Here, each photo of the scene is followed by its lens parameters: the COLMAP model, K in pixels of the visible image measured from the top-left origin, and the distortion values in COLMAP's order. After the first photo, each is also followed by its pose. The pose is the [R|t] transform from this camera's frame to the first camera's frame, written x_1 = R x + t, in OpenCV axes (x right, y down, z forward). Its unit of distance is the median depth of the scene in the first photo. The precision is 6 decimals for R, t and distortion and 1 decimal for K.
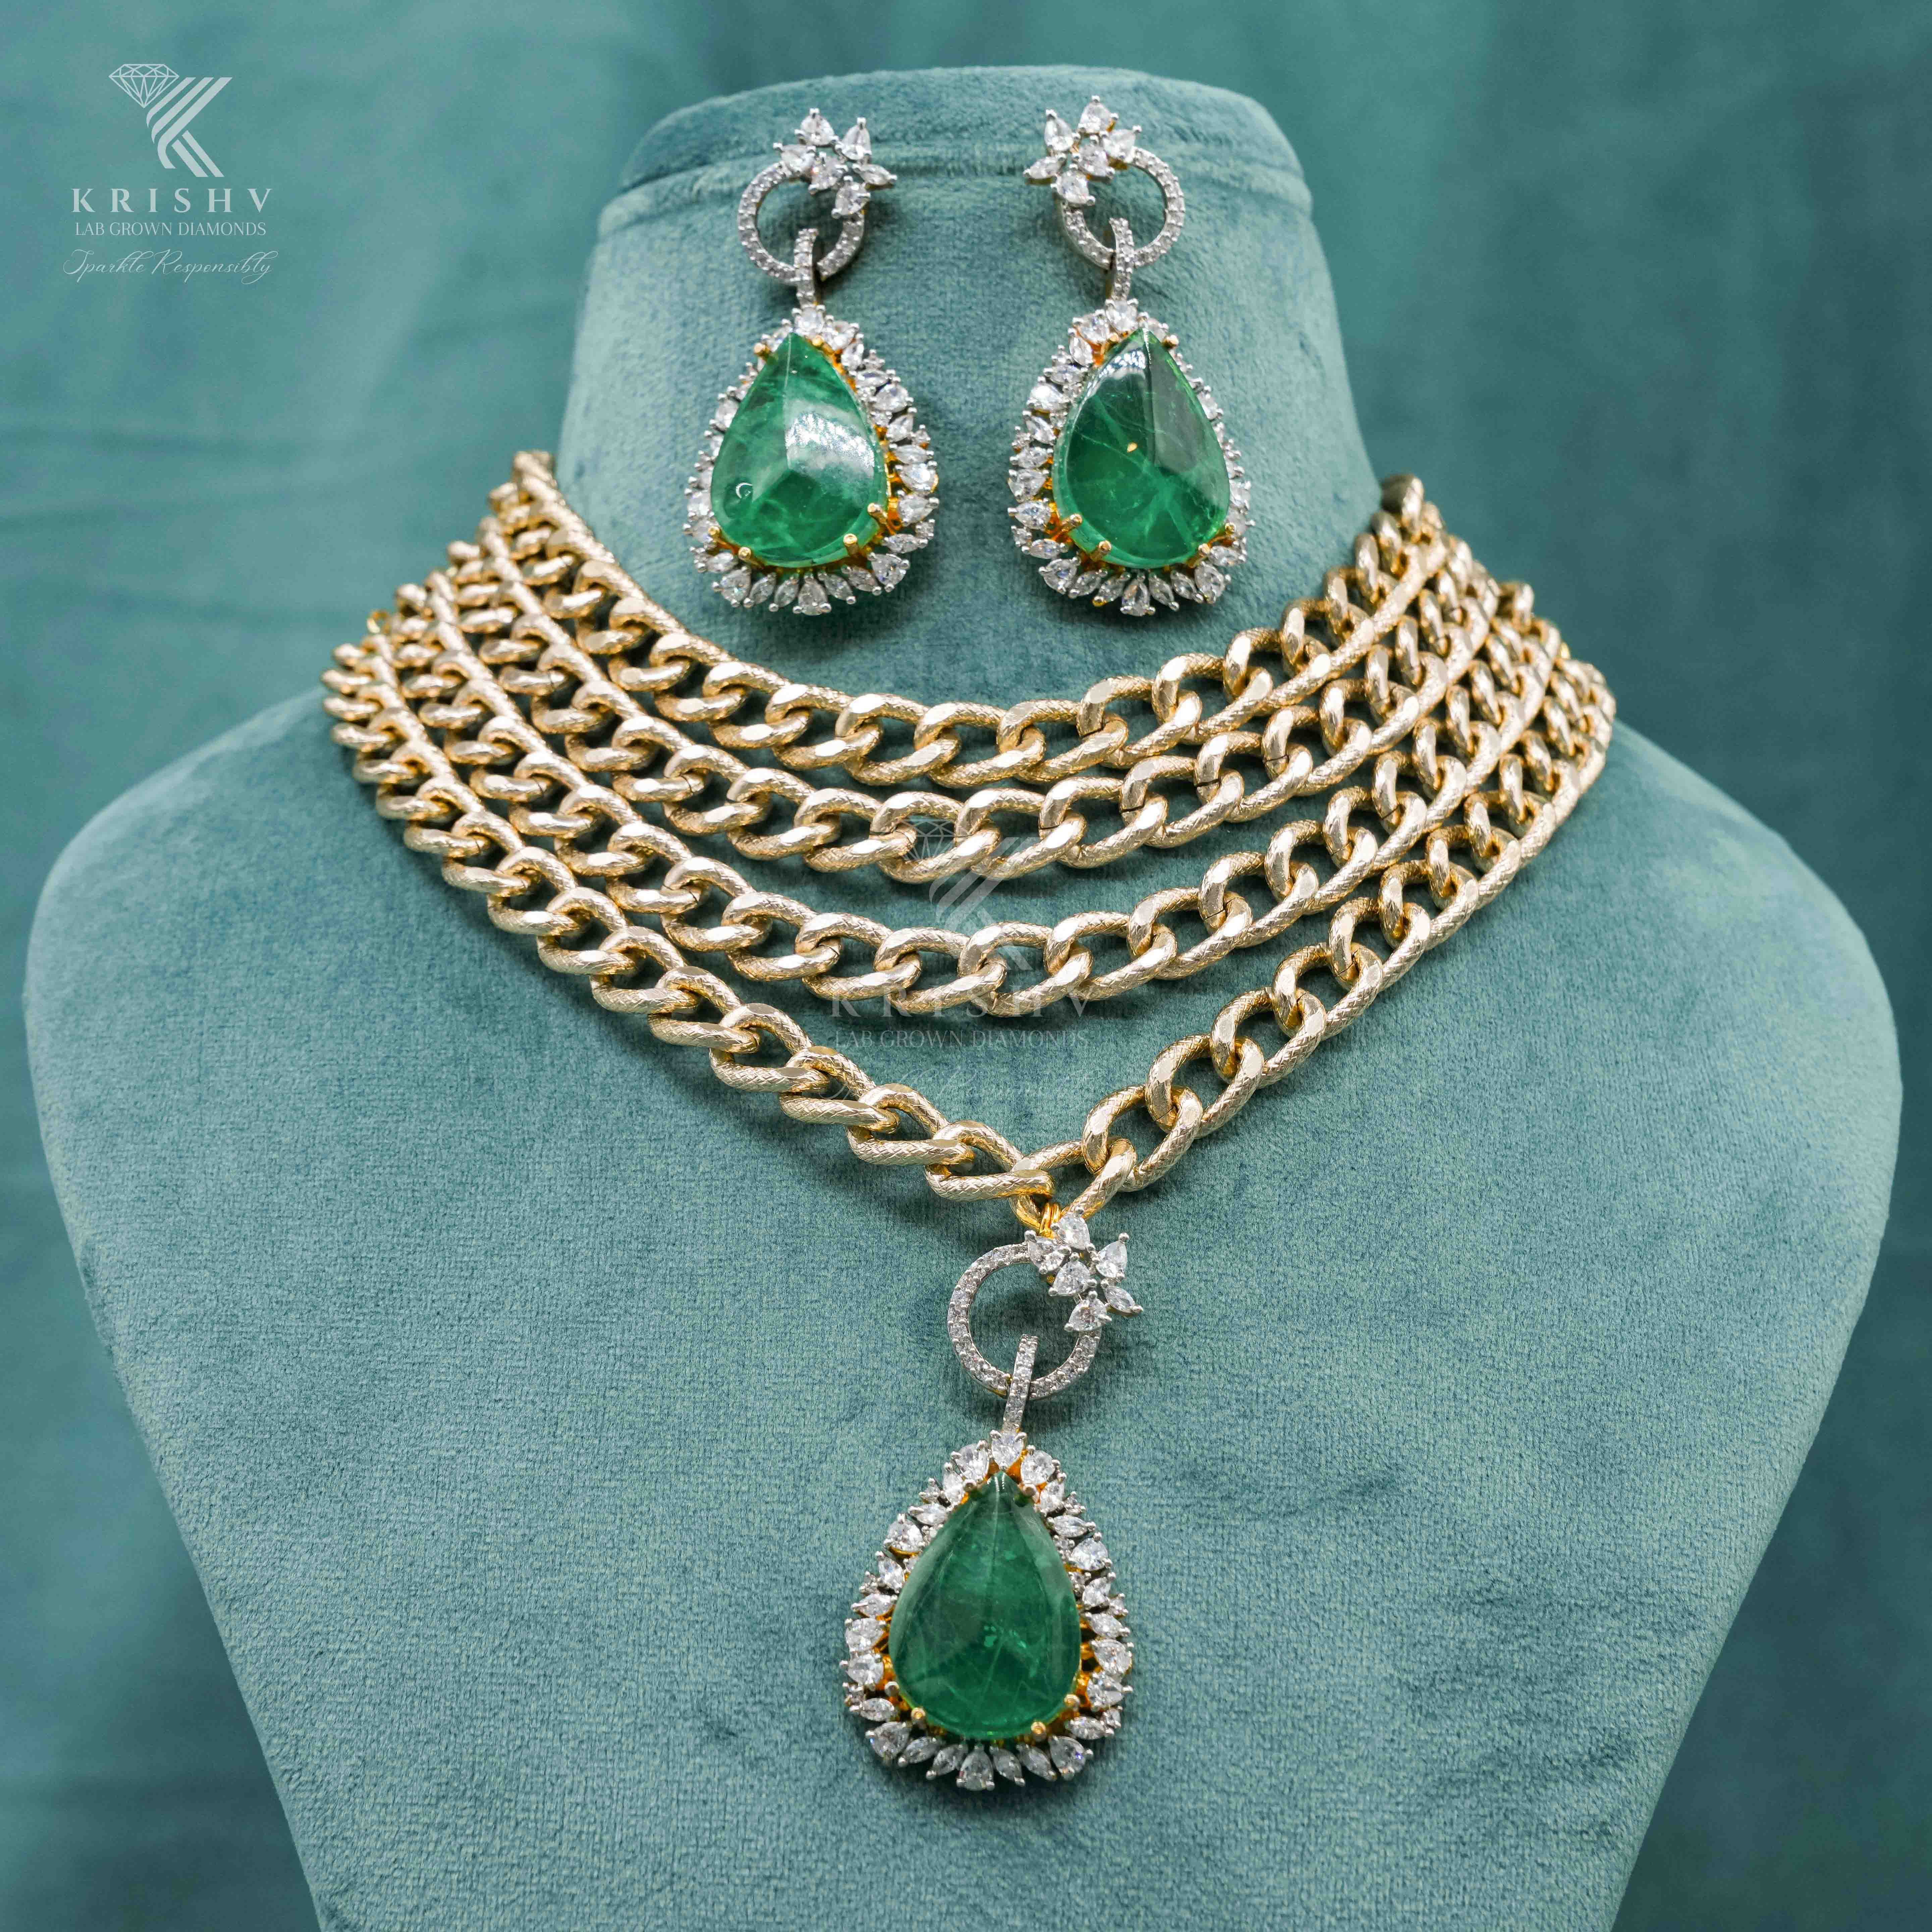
lens RADIAL K [[4310.9, 0, 954.7], [0, 4310.9, 970.8], [0, 0, 1]] dist [-0.052197, -0.424803]
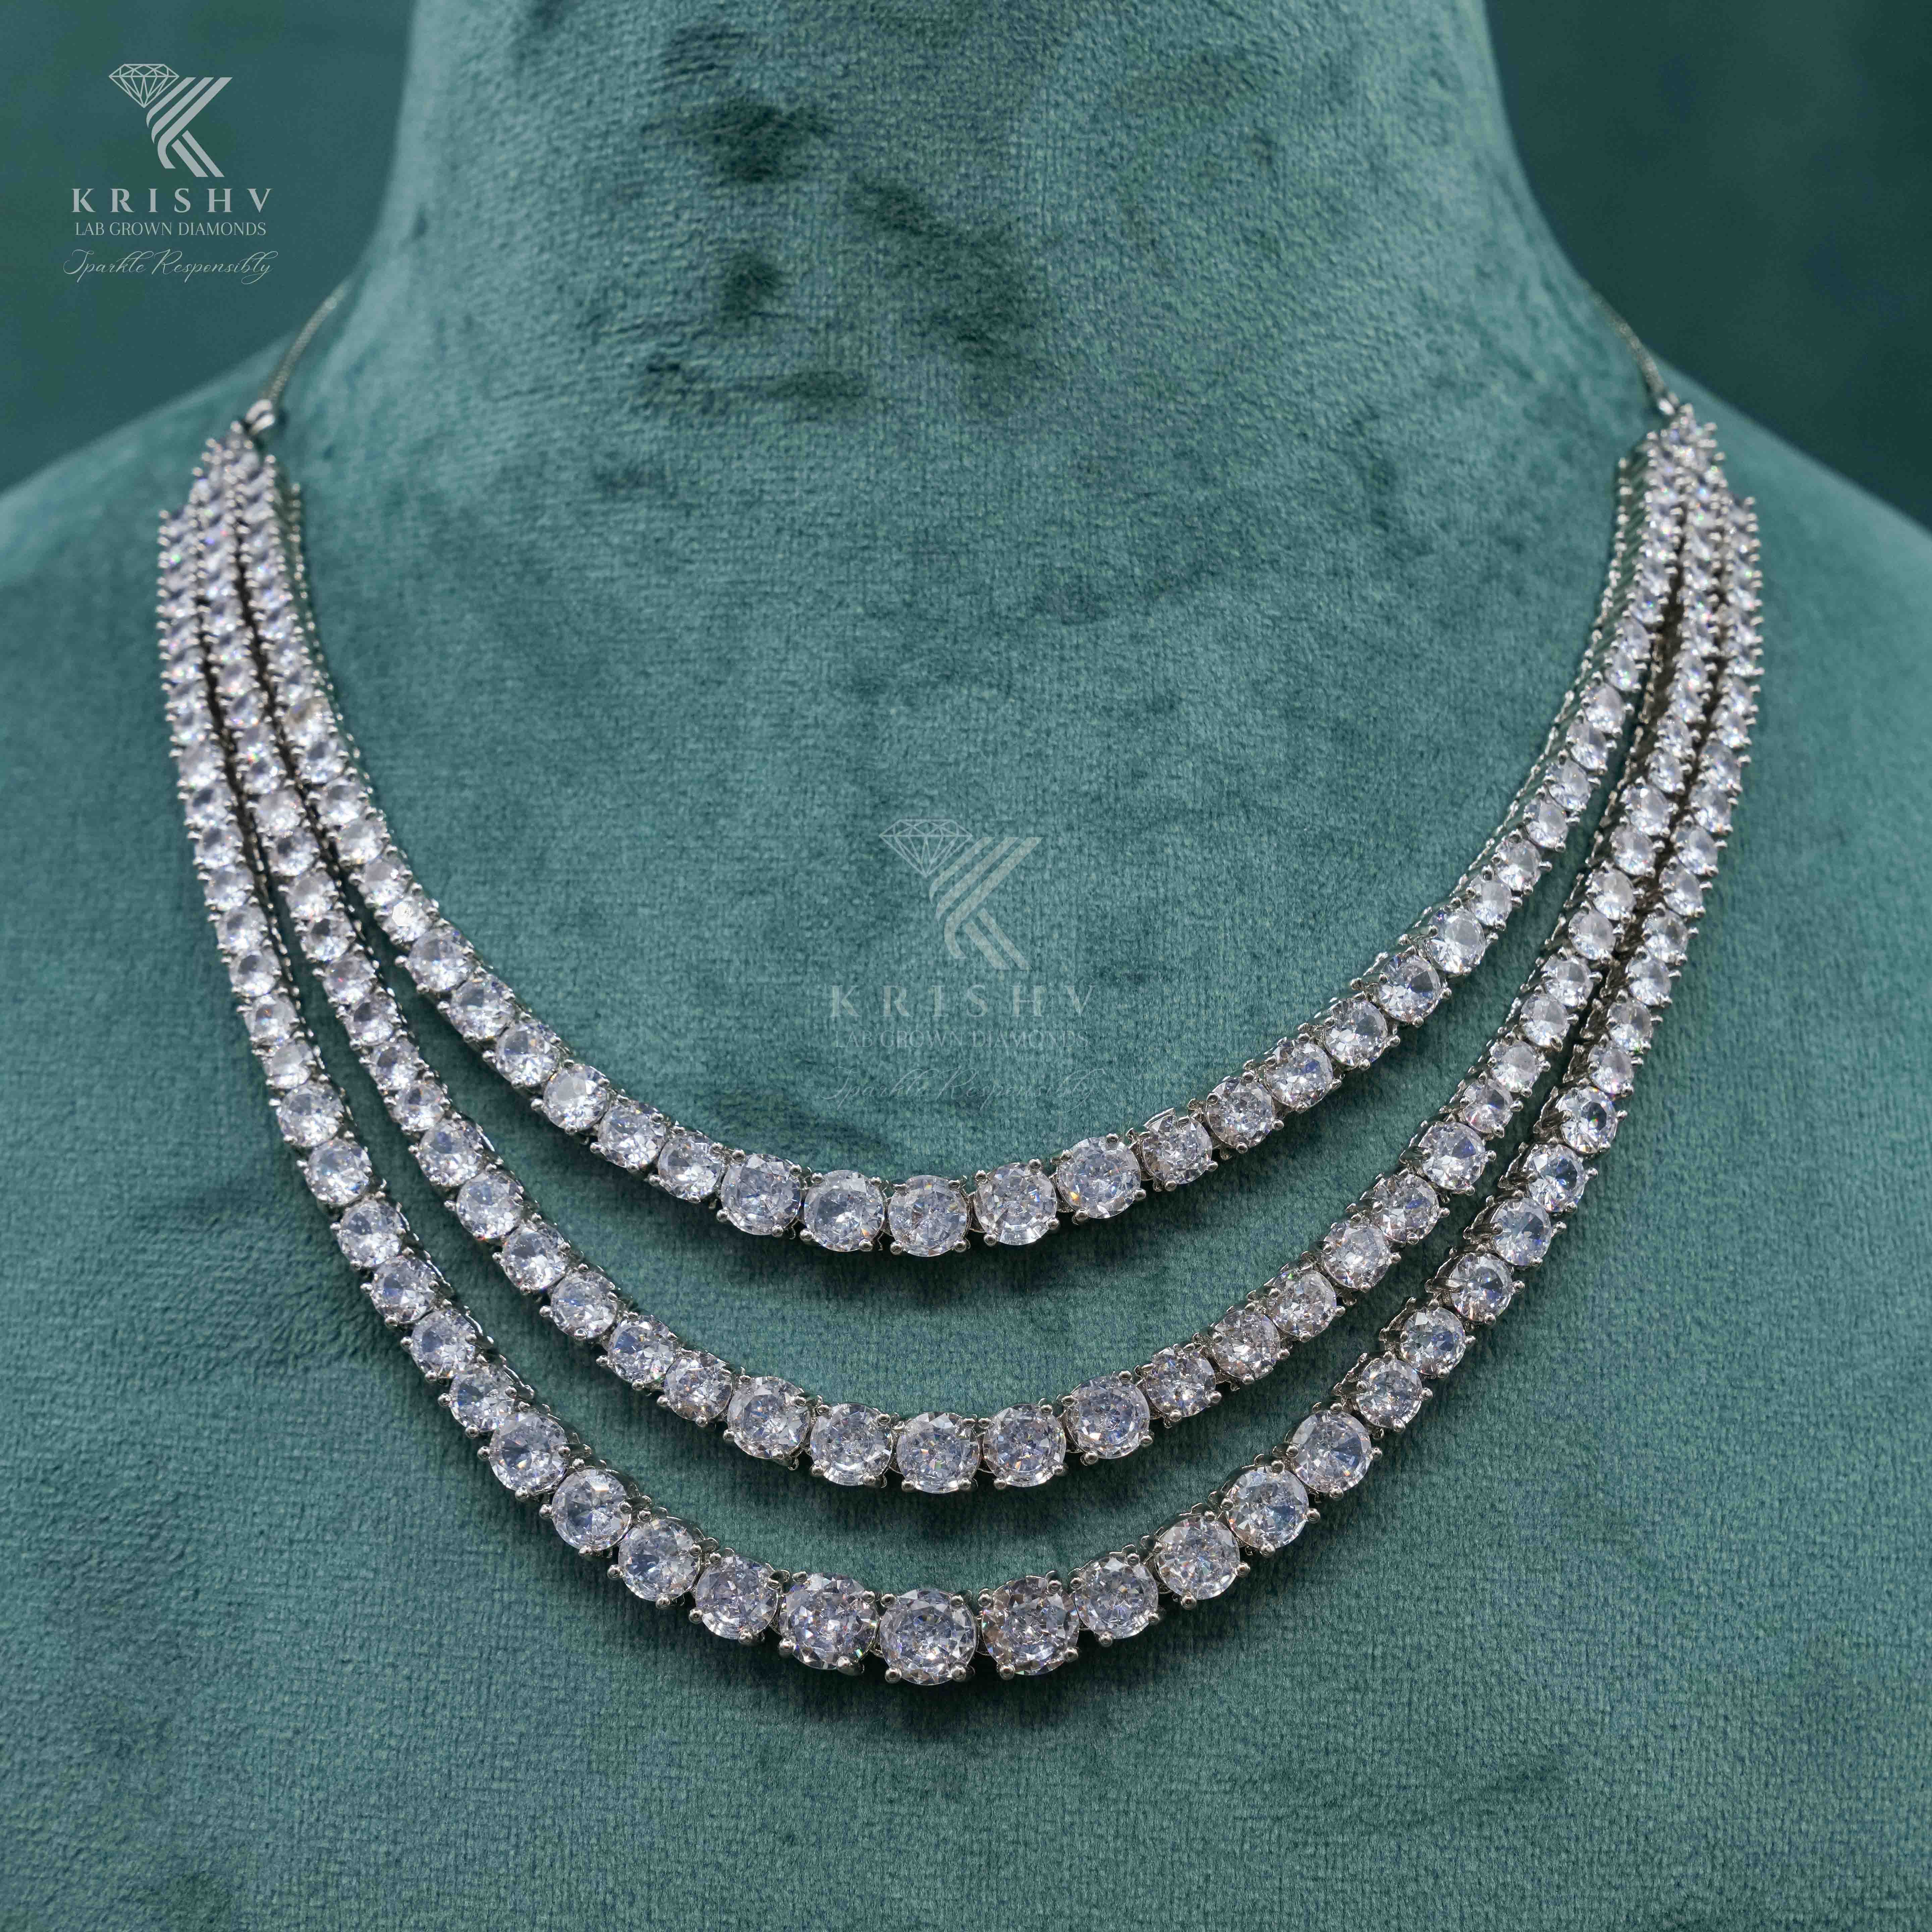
lens RADIAL K [[4832.9, 0, 937.2], [0, 4832.9, 965.8], [0, 0, 1]] dist [-0.113342, -0.300933]
pose [[0.999883, -0.014006, -0.006184, 0.002392], [0.015053, 0.973128, 0.229770, -0.210082], [0.002800, -0.229837, 0.973225, 0.226942]]
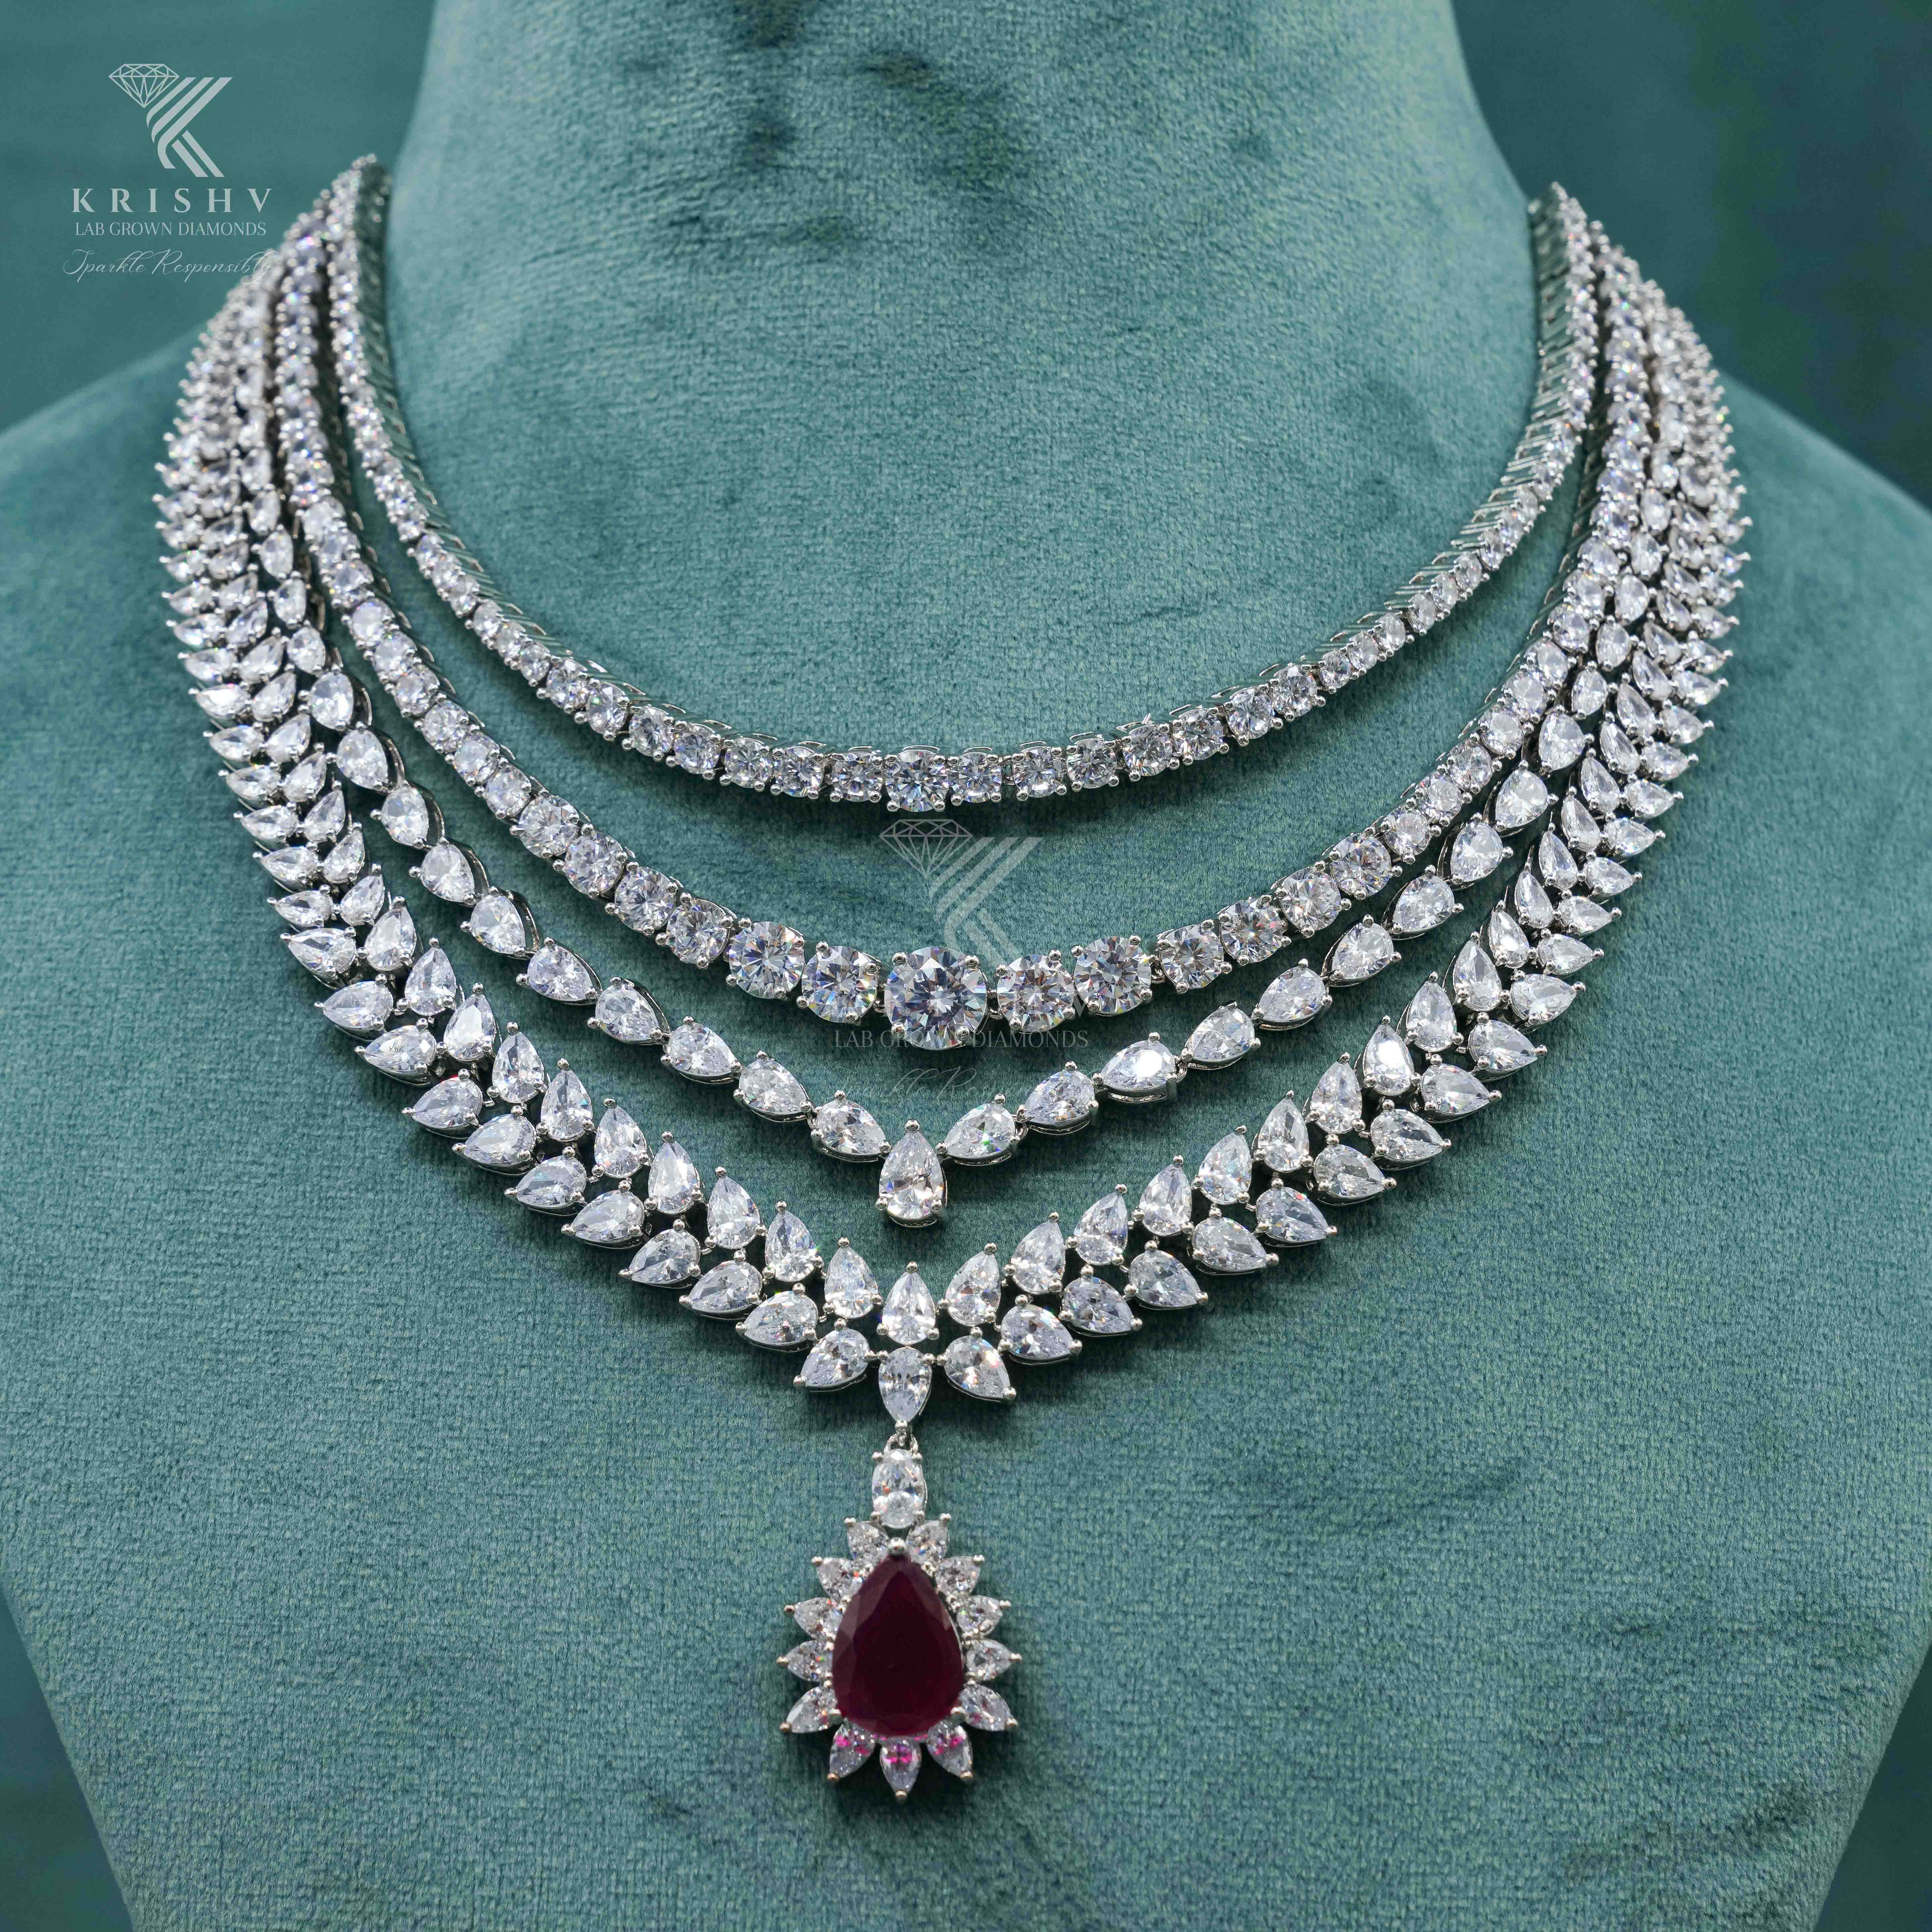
lens RADIAL K [[5387.5, 0, 966.0], [0, 5387.5, 966.0], [0, 0, 1]] dist [-0.140685, -0.446468]
pose [[0.999821, -0.007268, 0.017443, -0.015444], [0.005025, 0.992096, 0.125379, -0.100499], [-0.018217, -0.125269, 0.991956, 0.033455]]
